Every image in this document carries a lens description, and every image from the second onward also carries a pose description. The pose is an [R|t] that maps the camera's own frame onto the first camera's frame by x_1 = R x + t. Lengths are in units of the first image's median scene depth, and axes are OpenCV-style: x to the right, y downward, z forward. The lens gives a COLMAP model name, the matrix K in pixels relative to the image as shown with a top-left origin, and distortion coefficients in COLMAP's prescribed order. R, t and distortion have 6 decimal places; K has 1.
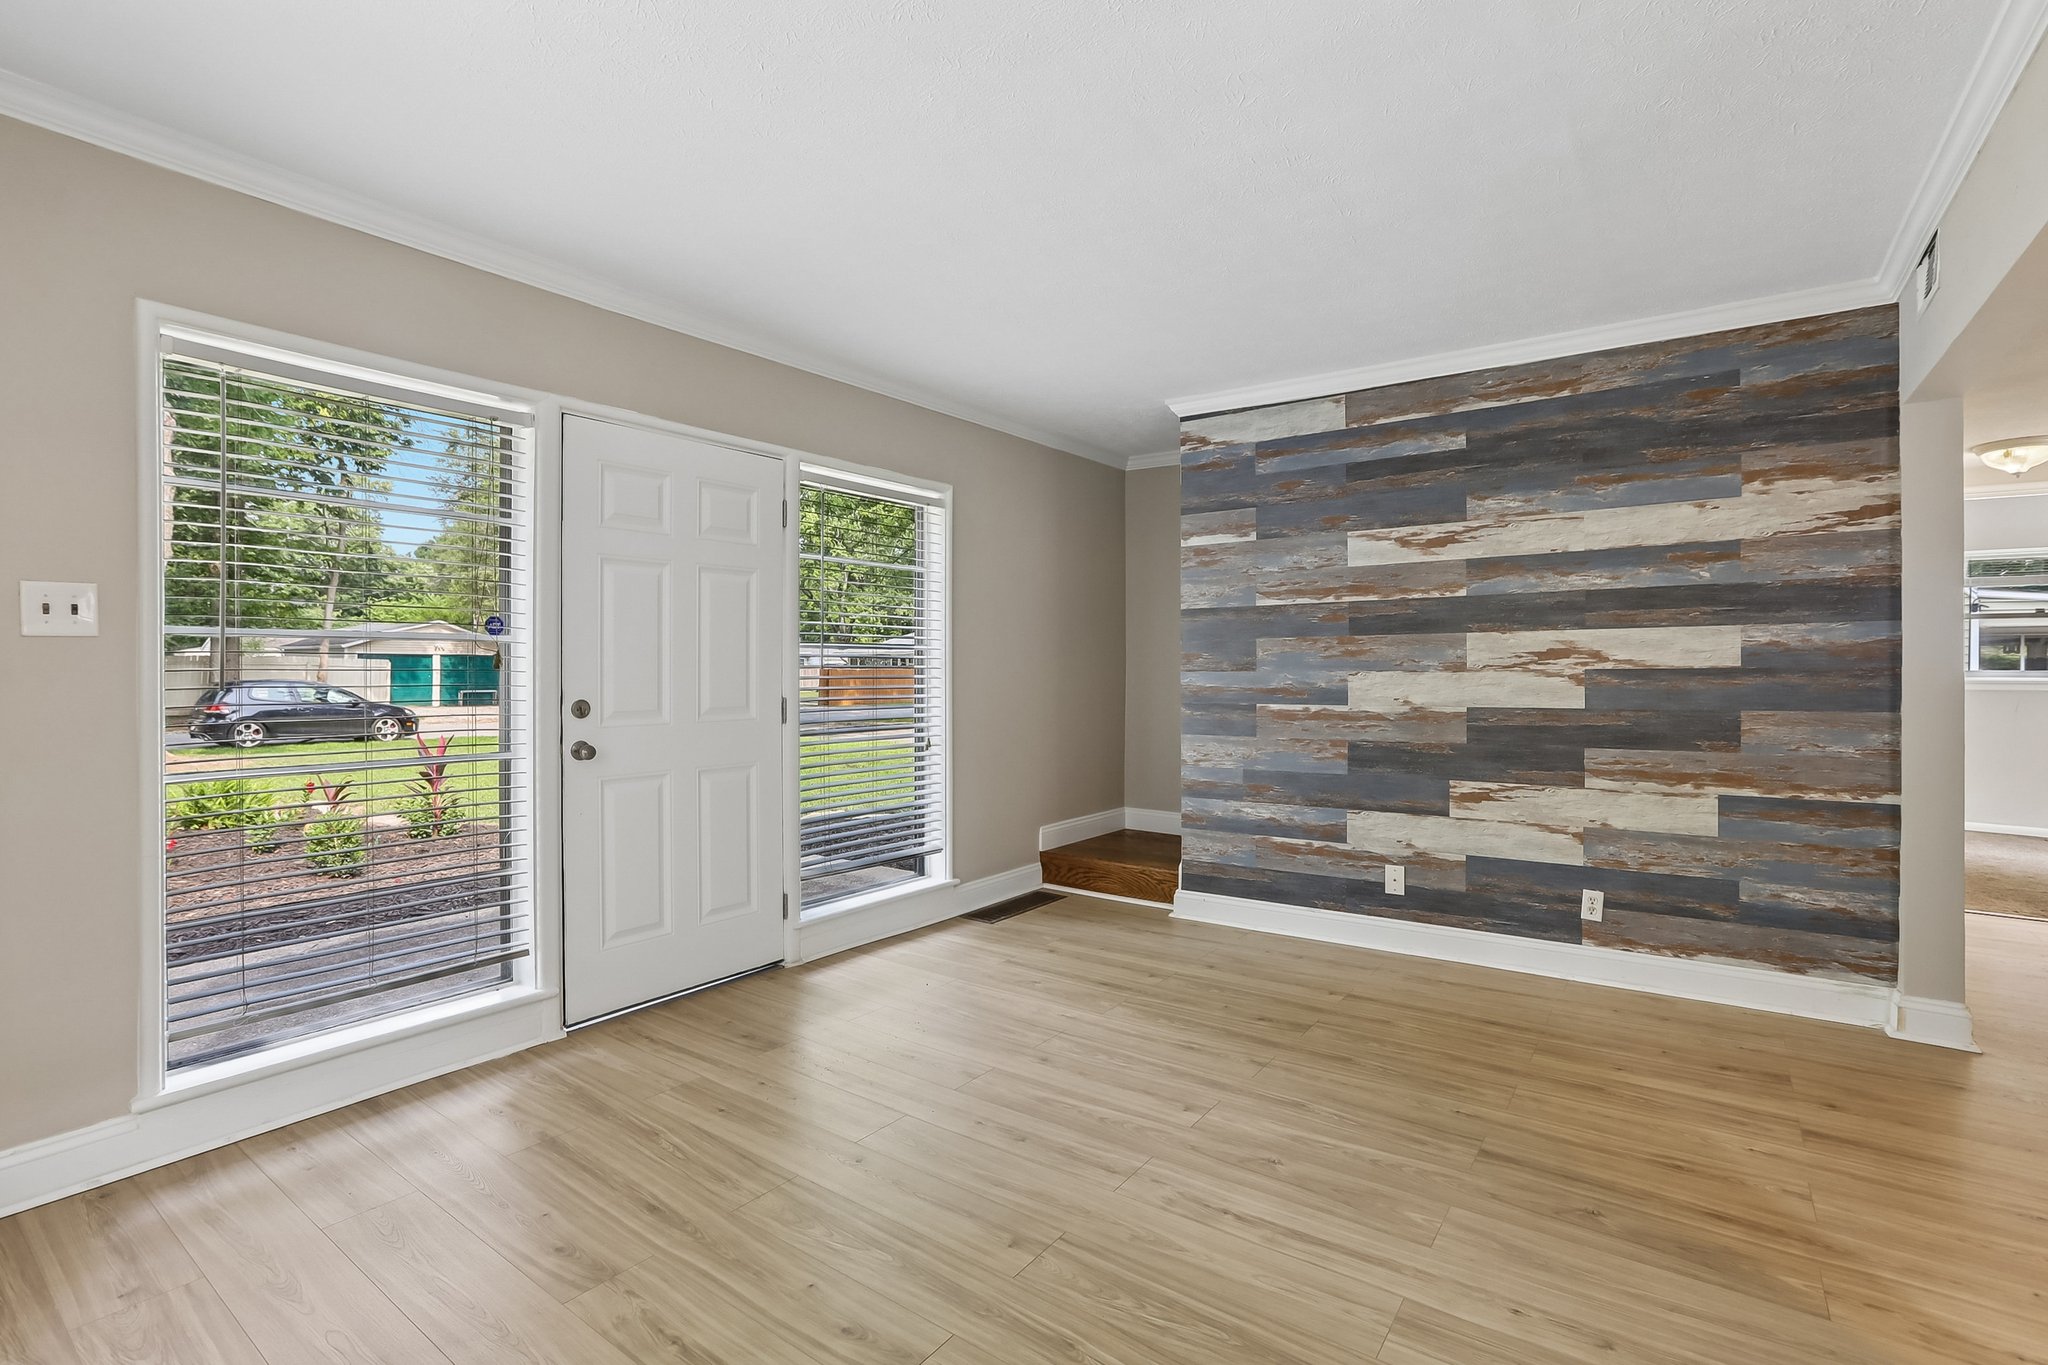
lens RADIAL K [[934.2, 0, 1027.7], [0, 934.2, 671.1], [0, 0, 1]] dist [-0.036577, 0.007647]
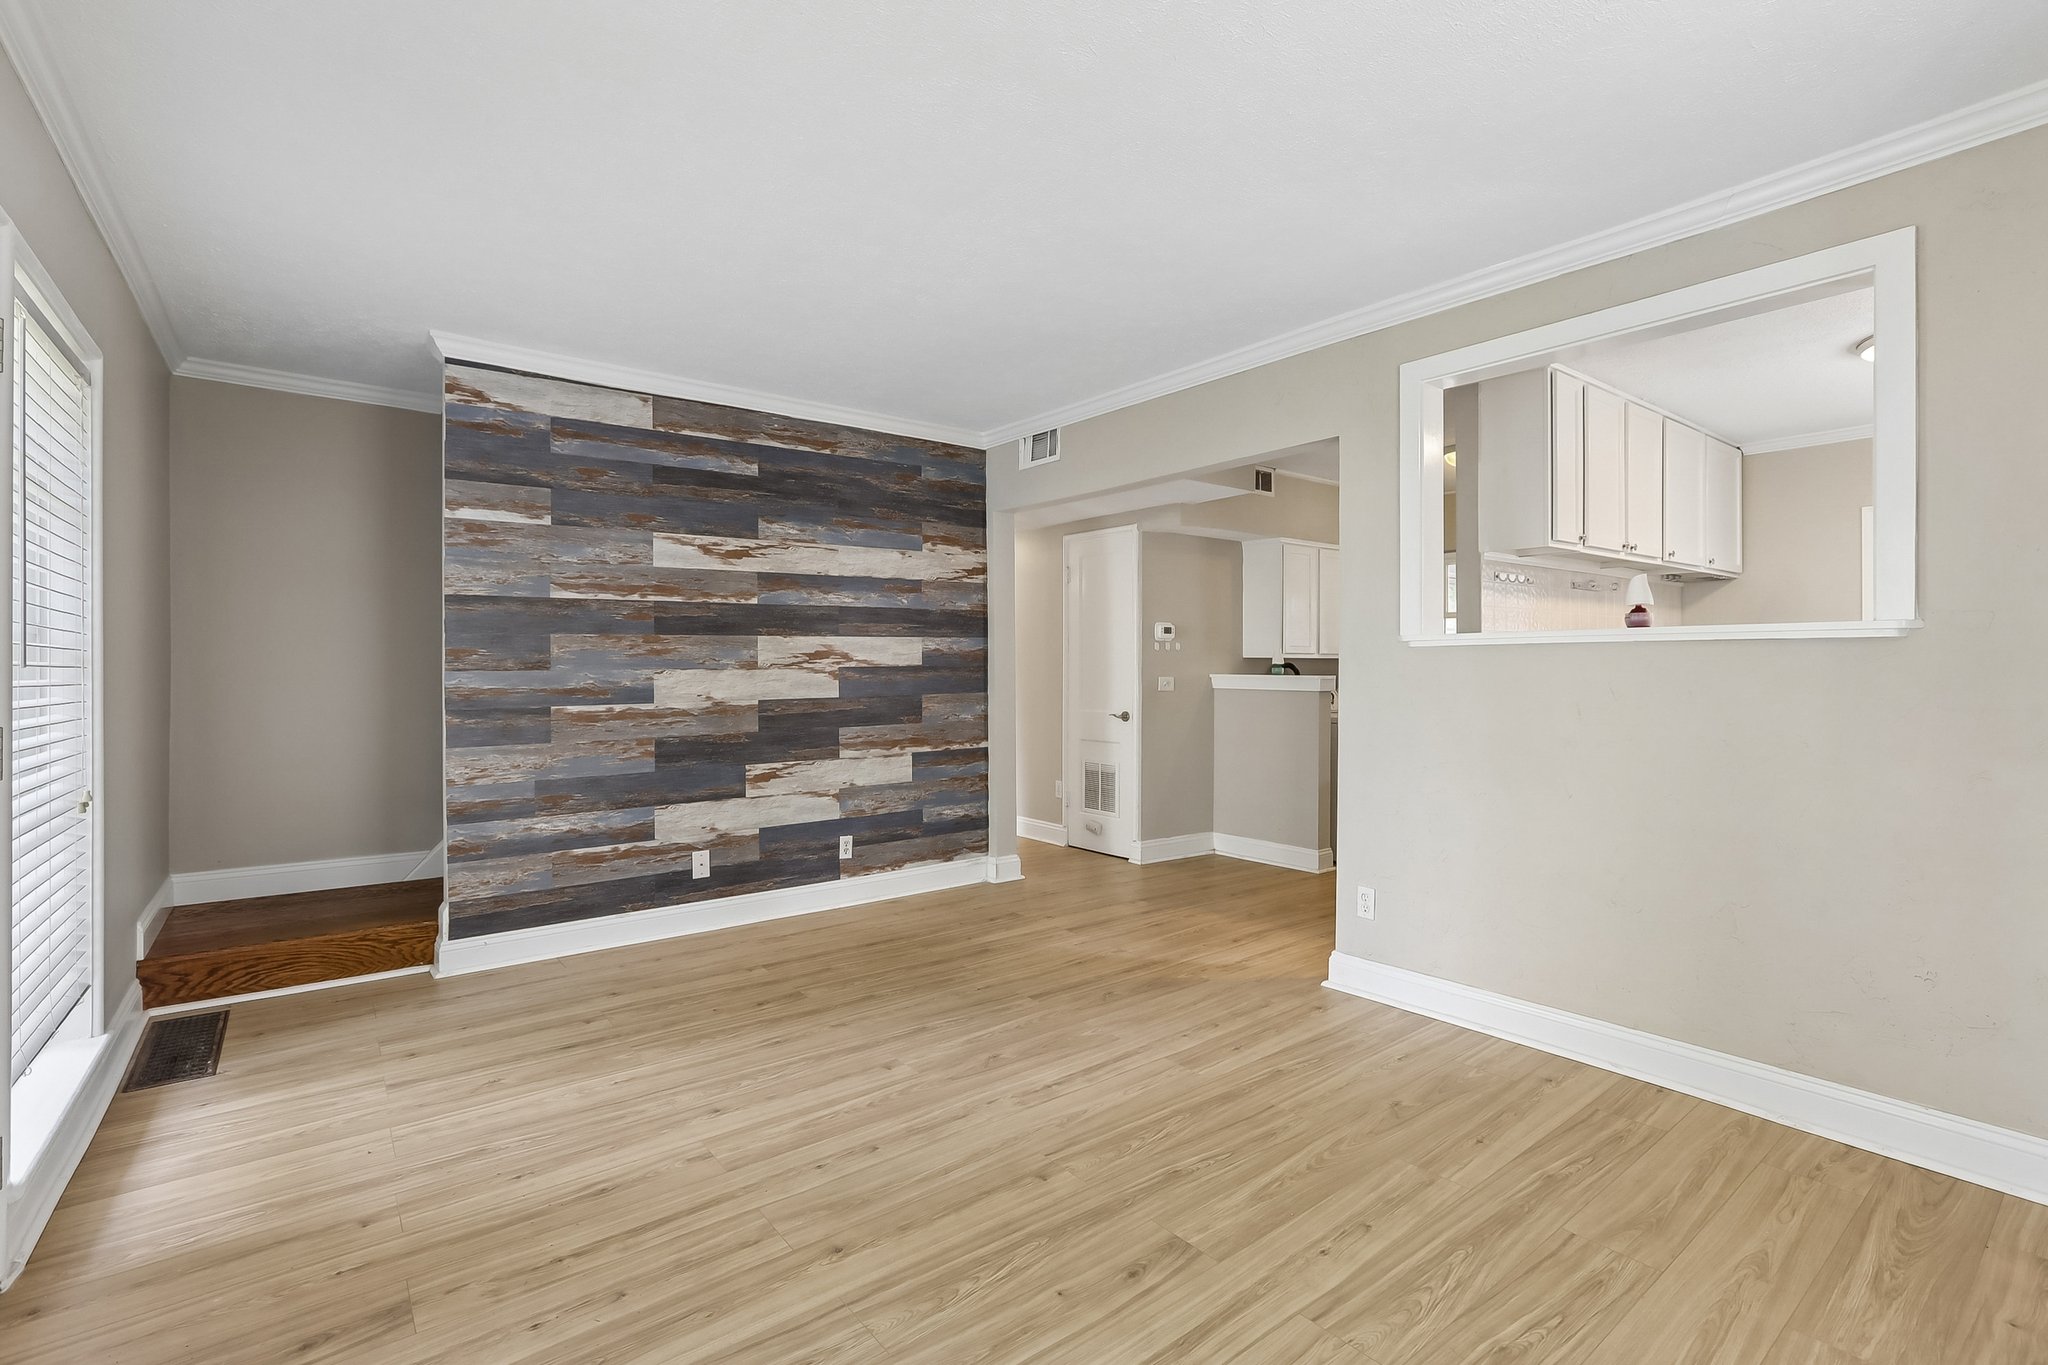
lens RADIAL K [[934.2, 0, 1033.0], [0, 934.2, 665.4], [0, 0, 1]] dist [-0.036577, 0.007647]
pose [[0.280290, 0.000474, 0.959915, -0.598932], [0.005738, 0.999981, -0.002169, -0.000052], [-0.959898, 0.006116, 0.280282, 0.376721]]
